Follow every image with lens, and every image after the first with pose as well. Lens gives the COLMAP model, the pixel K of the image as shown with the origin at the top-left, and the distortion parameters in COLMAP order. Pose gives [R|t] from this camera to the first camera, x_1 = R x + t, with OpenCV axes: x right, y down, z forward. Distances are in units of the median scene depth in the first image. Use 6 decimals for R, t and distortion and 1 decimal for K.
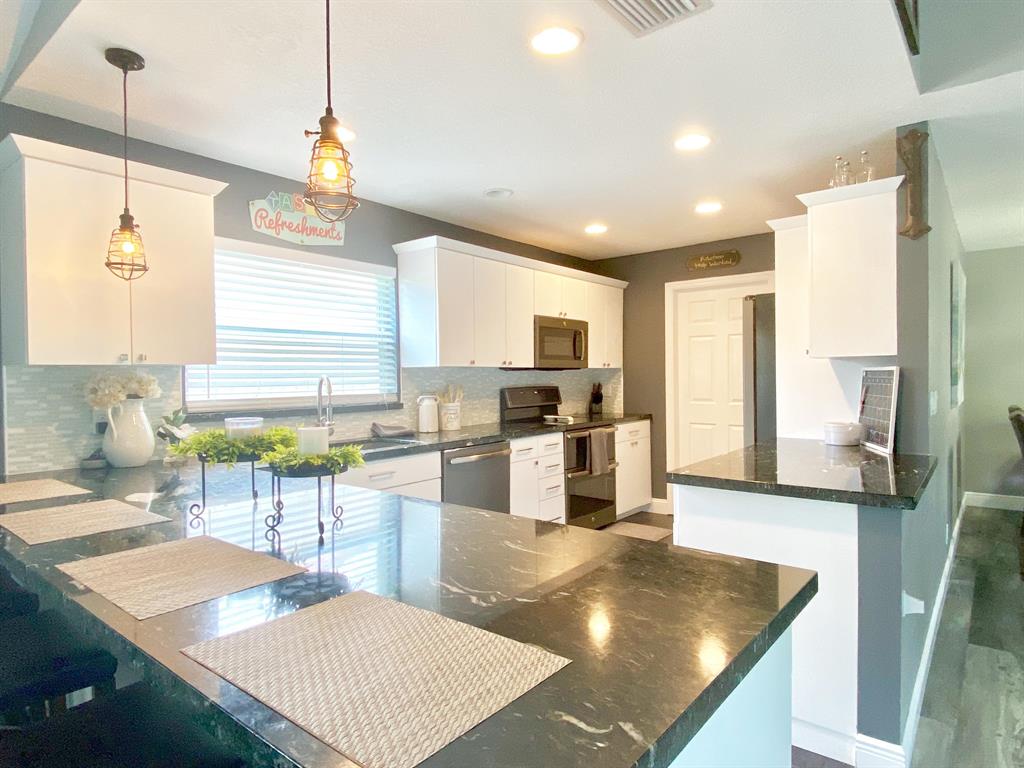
lens RADIAL K [[595.2, 0, 512.0], [0, 595.2, 384.0], [0, 0, 1]] dist [0.008741, 0.000739]
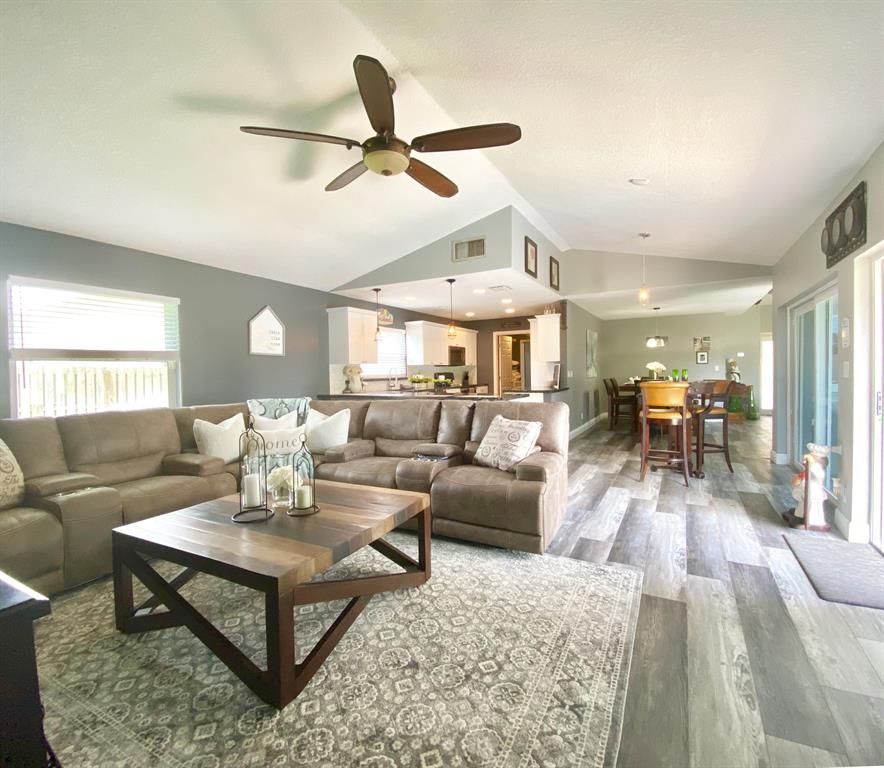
lens RADIAL K [[432.7, 0, 442.0], [0, 432.7, 384.0], [0, 0, 1]] dist [0.021336, -0.027589]
pose [[0.985166, -0.010401, 0.171286, -0.398767], [0.008750, 0.999908, 0.010389, 0.044674], [-0.171378, -0.008736, 0.985167, -1.124089]]
